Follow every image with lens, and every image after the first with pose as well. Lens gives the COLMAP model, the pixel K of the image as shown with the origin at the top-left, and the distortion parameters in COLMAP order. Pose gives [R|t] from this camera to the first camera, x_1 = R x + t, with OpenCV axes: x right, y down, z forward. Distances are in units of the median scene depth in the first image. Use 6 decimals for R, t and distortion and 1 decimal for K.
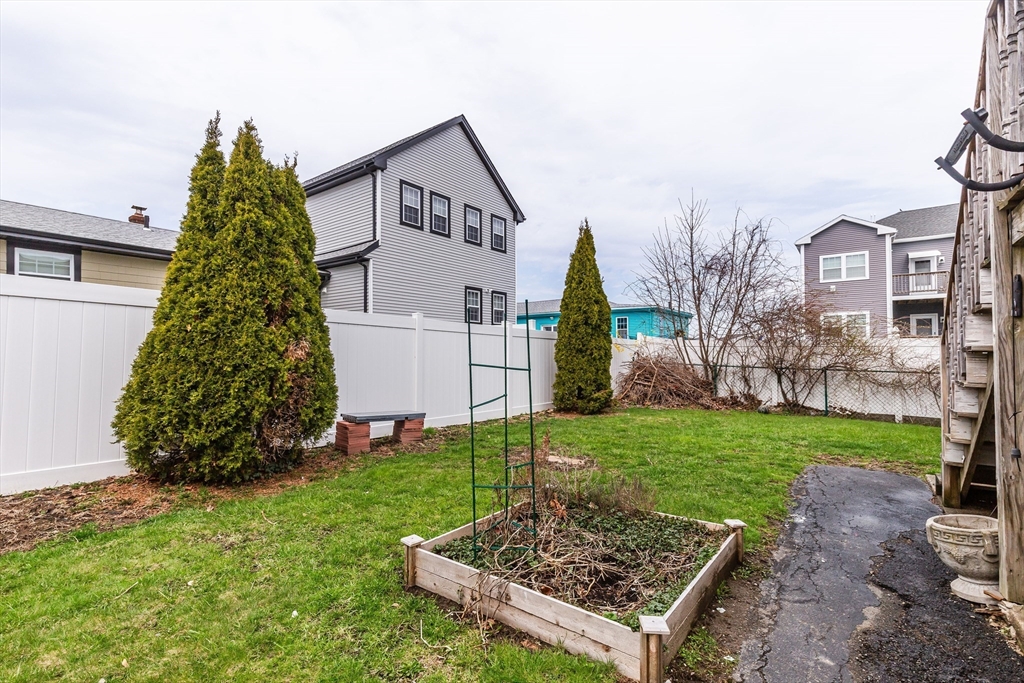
lens RADIAL K [[462.7, 0, 514.1], [0, 462.7, 354.8], [0, 0, 1]] dist [0.004982, 0.000285]
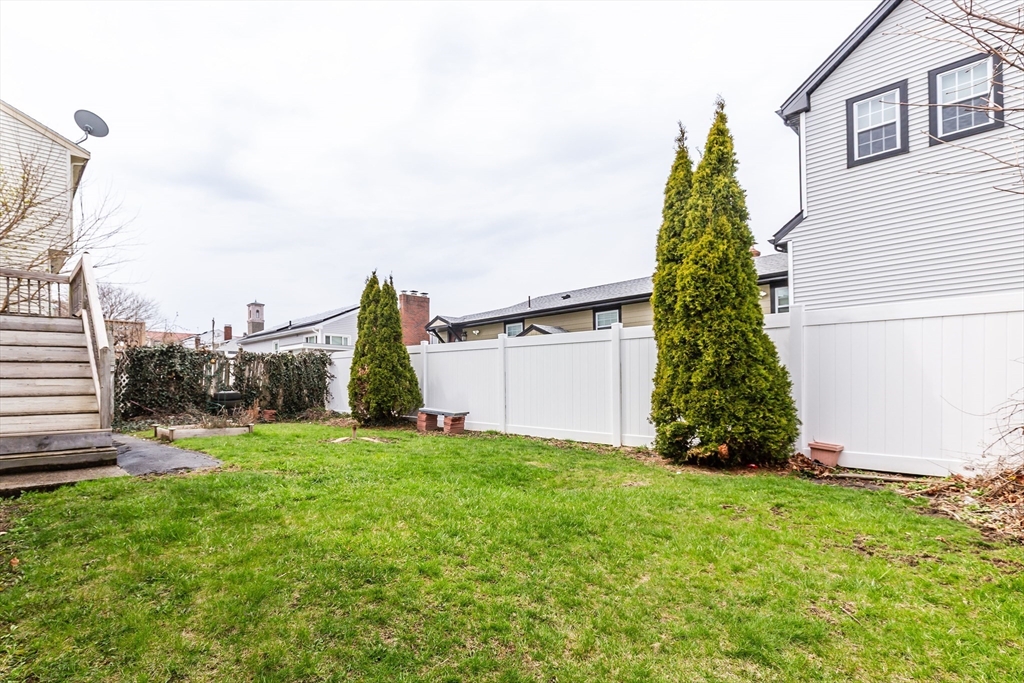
lens RADIAL K [[462.7, 0, 514.1], [0, 462.7, 354.8], [0, 0, 1]] dist [0.004982, 0.000285]
pose [[-0.226388, -0.032968, -0.973479, 0.758261], [0.040681, 0.998235, -0.043266, 0.002479], [0.973187, -0.049397, -0.224647, 0.940394]]
